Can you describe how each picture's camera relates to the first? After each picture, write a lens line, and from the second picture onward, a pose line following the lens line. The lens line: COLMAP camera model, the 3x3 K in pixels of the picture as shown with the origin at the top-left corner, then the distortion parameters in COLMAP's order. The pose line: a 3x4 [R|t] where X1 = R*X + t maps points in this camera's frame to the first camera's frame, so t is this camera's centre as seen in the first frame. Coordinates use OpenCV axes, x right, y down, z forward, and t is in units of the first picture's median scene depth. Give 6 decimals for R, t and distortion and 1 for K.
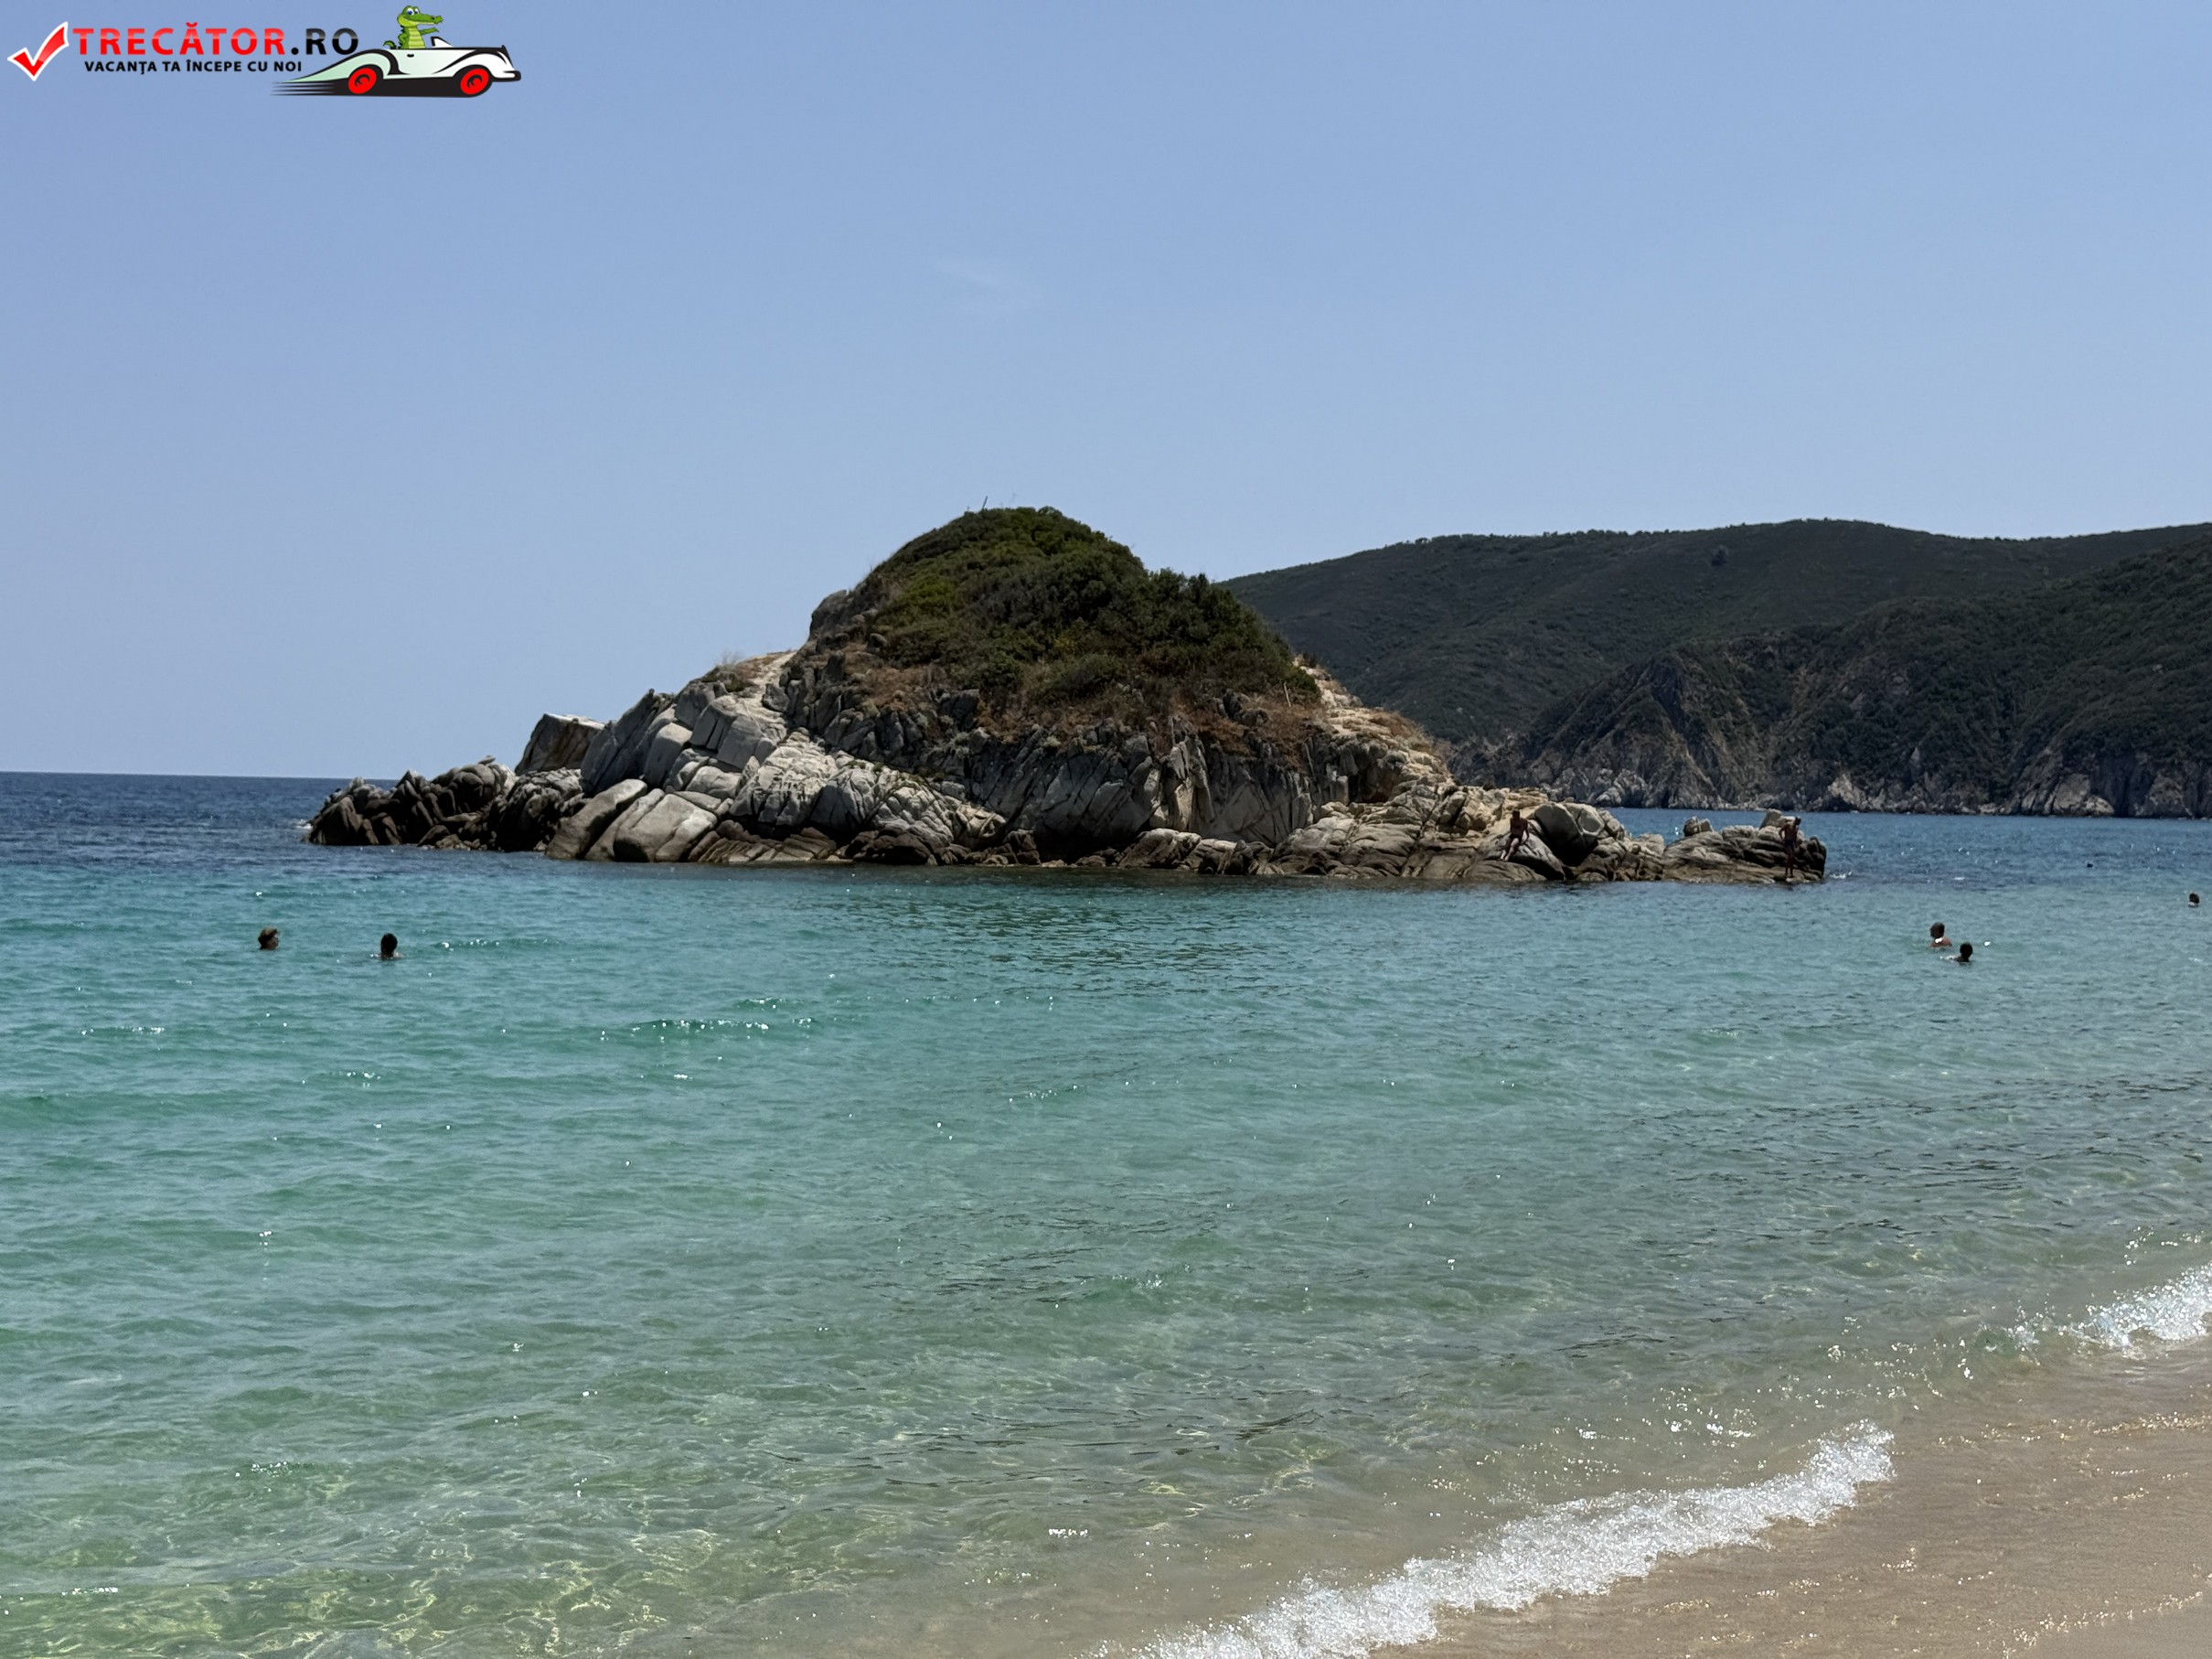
lens RADIAL K [[3179.1, 0, 1106.0], [0, 3179.1, 829.5], [0, 0, 1]] dist [0.270406, -0.674658]
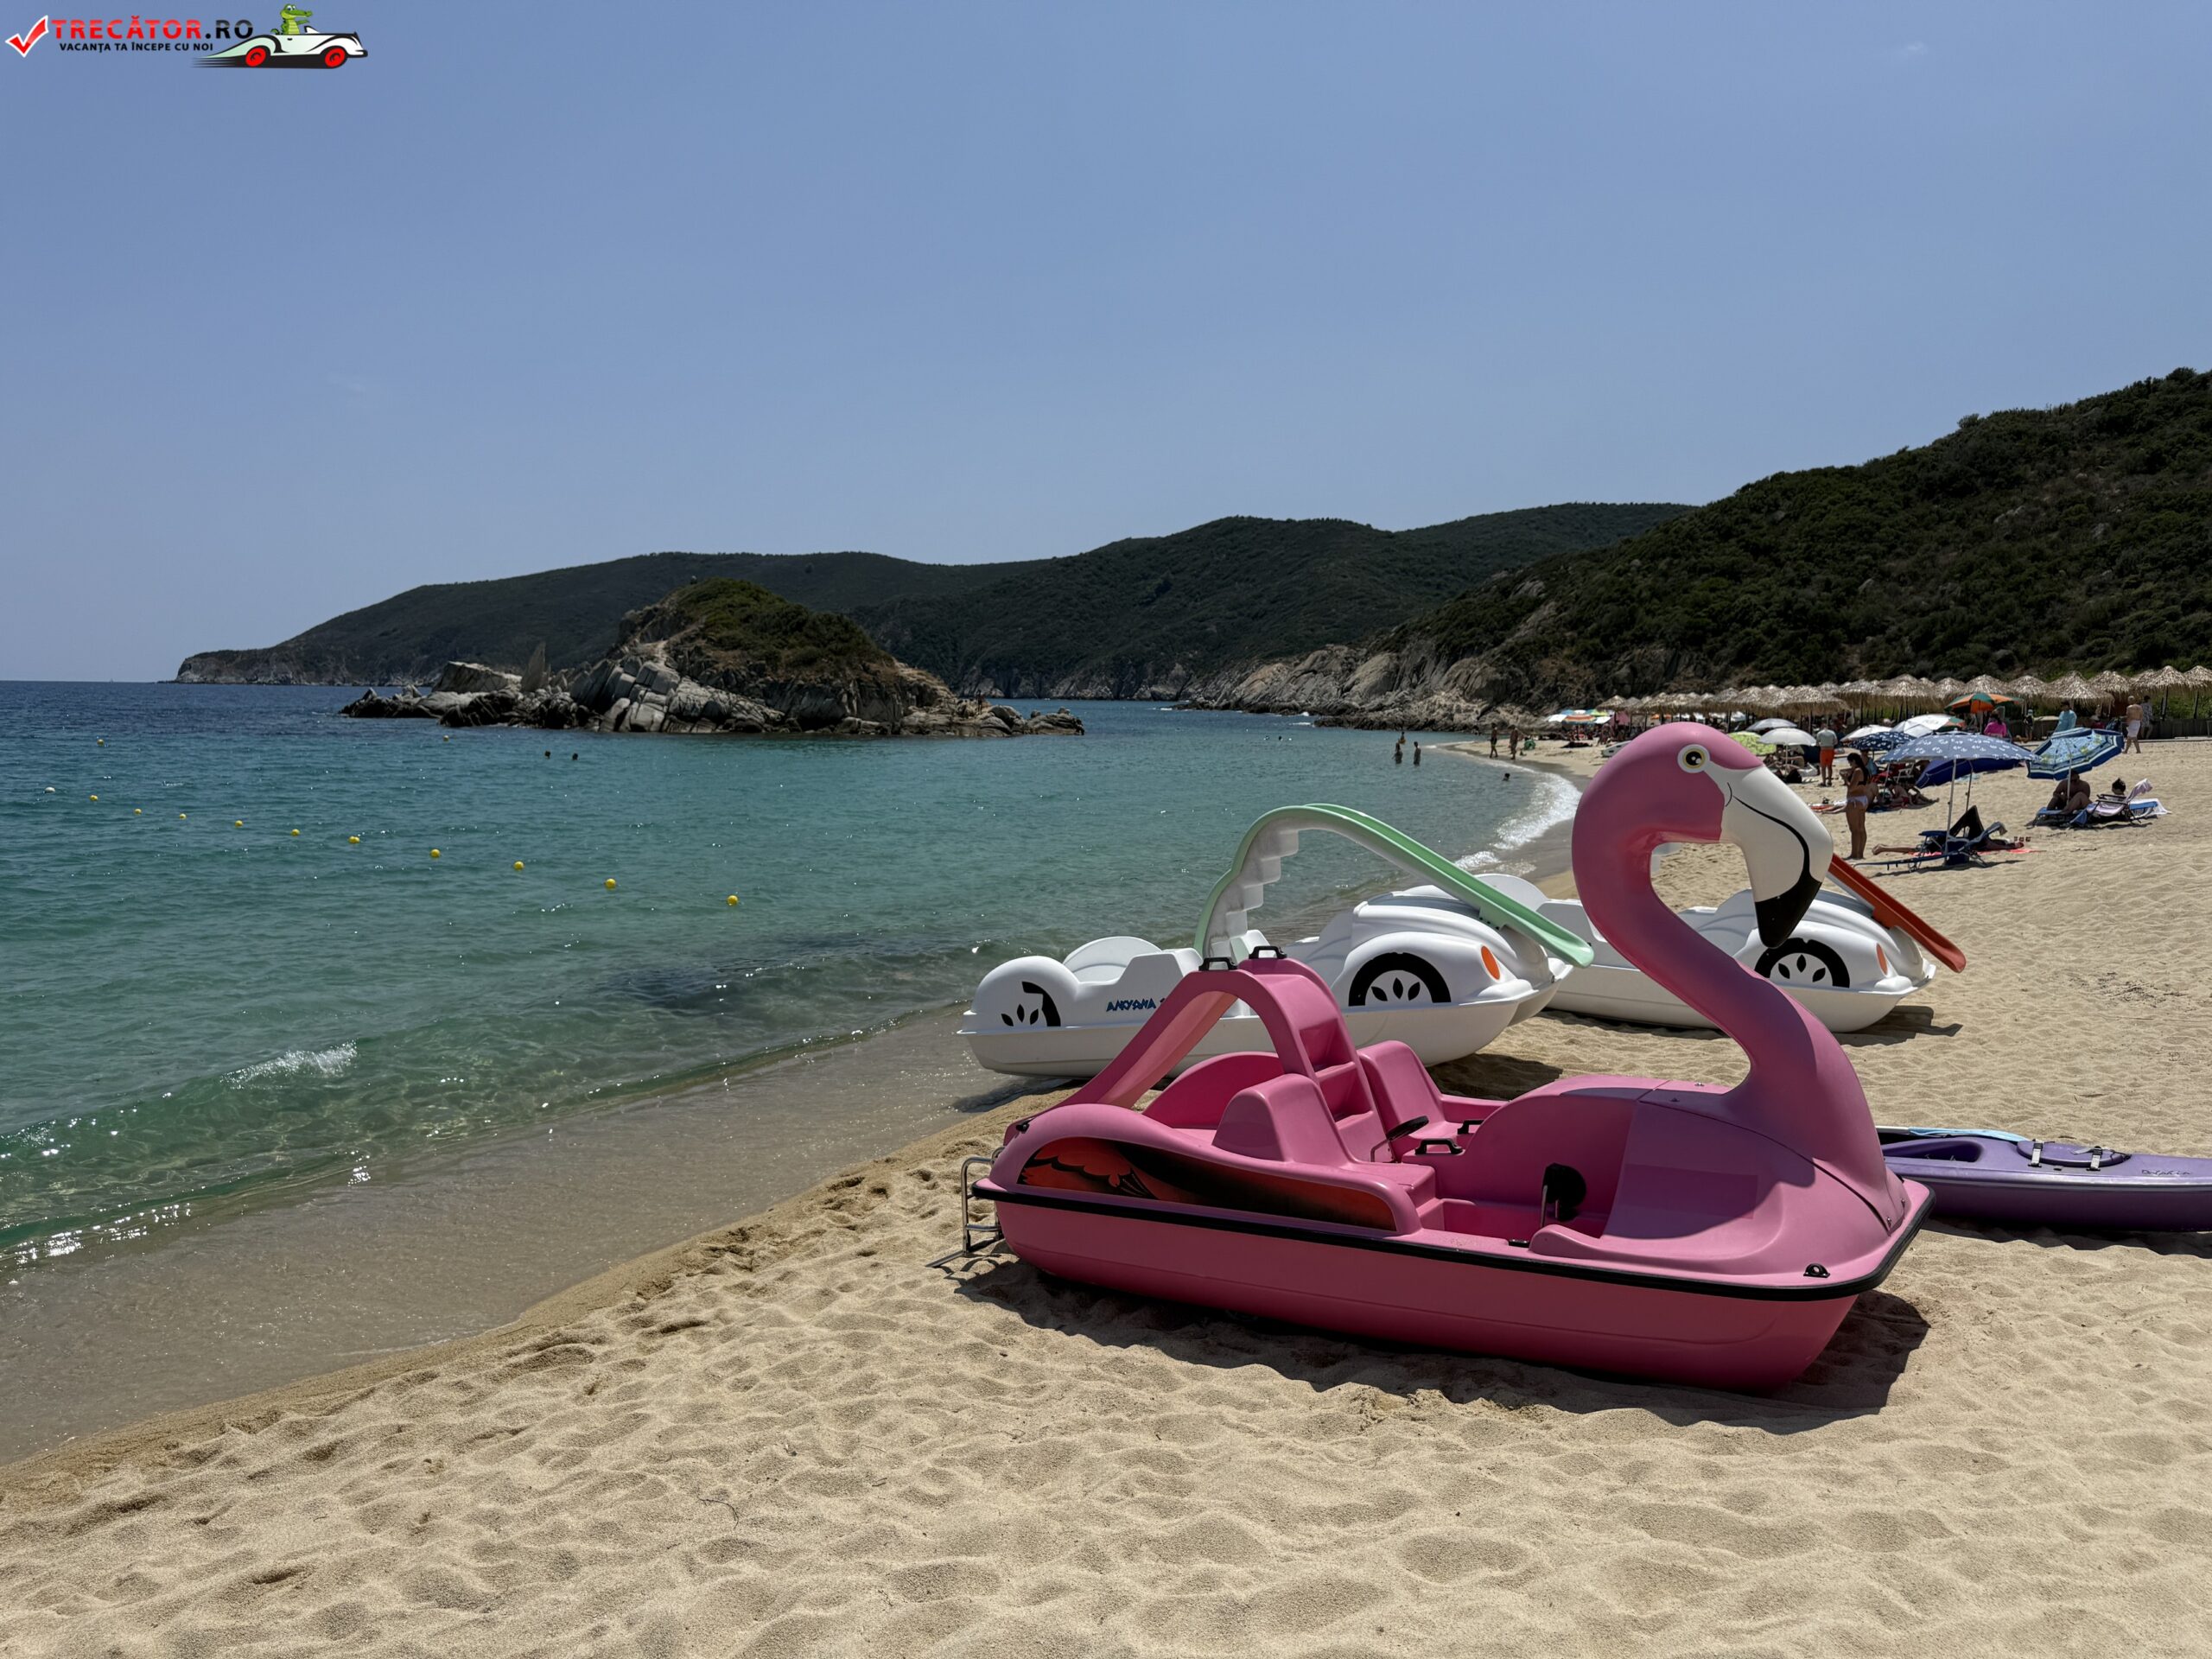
lens RADIAL K [[1601.8, 0, 1106.0], [0, 1601.8, 829.5], [0, 0, 1]] dist [0.185772, -0.367859]
pose [[0.927362, -0.038615, 0.372168, -0.258347], [0.009487, 0.996767, 0.079782, -0.010733], [-0.374045, -0.070456, 0.924730, -0.258249]]
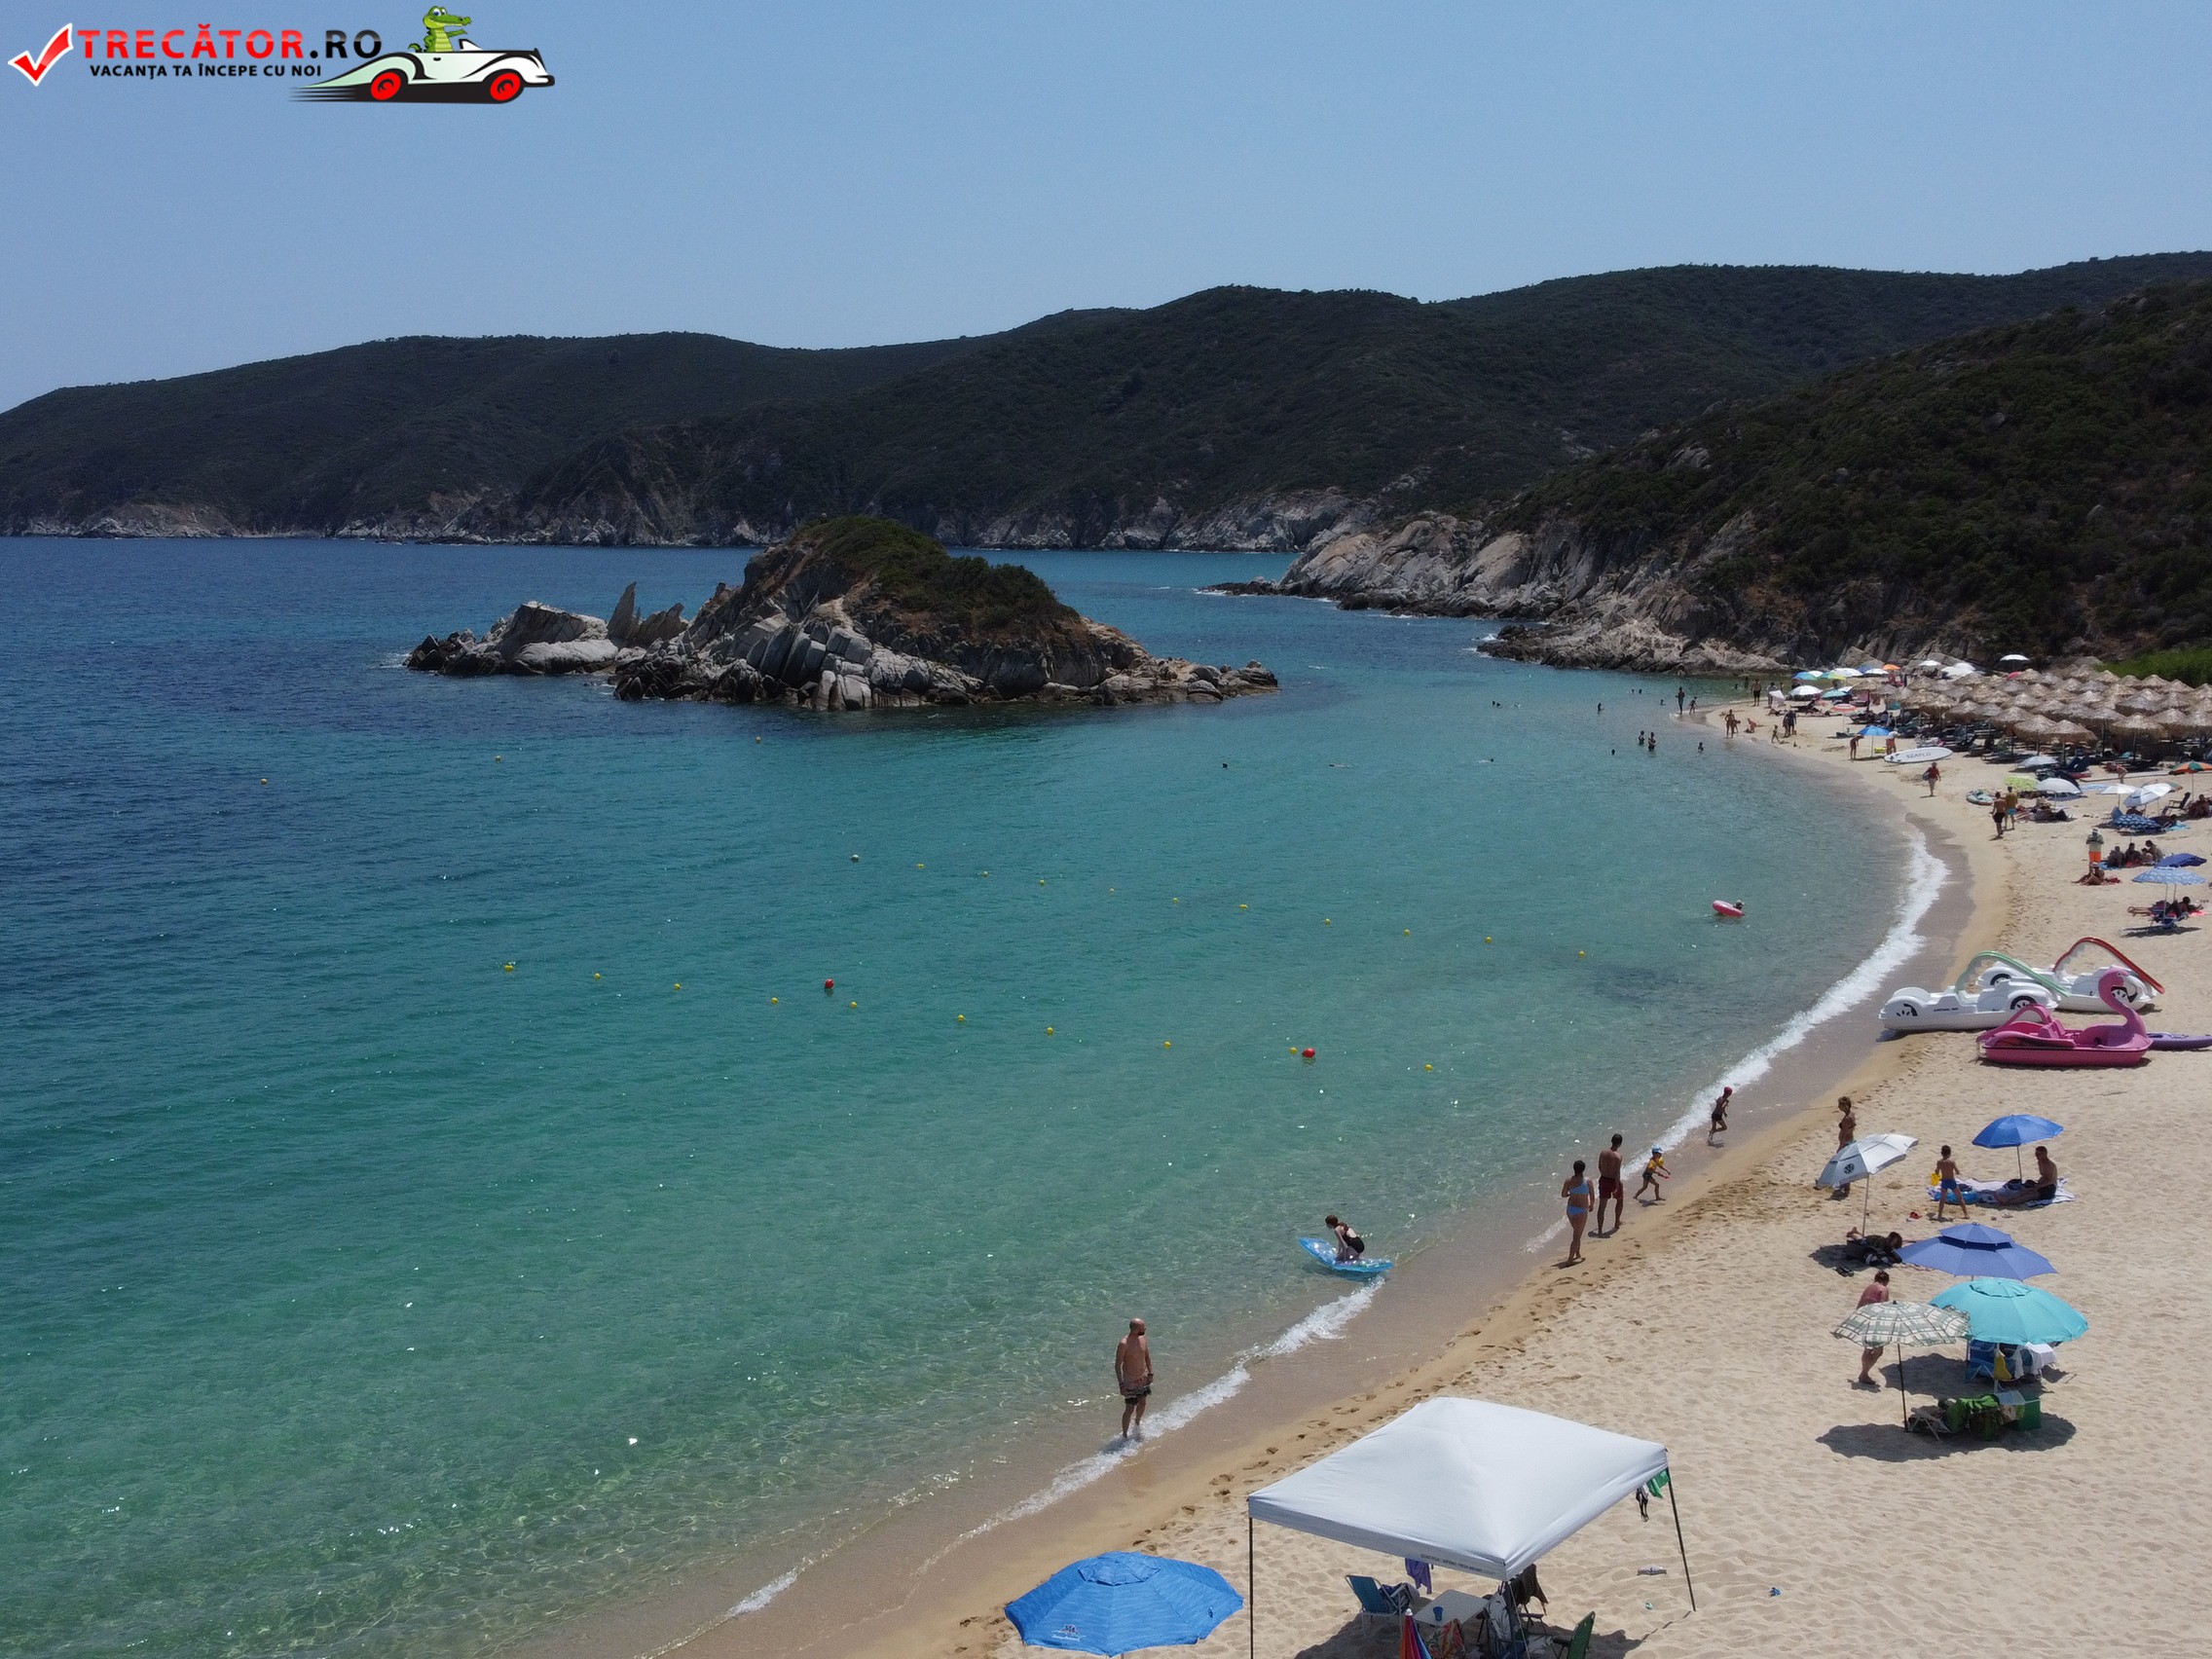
lens RADIAL K [[2344.0, 0, 1106.0], [0, 2344.0, 829.5], [0, 0, 1]] dist [-0.001594, 0.044550]
pose [[0.909597, -0.071340, 0.409322, -0.633049], [0.019229, 0.991322, 0.130045, -0.112051], [-0.415047, -0.110418, 0.903075, -0.586642]]
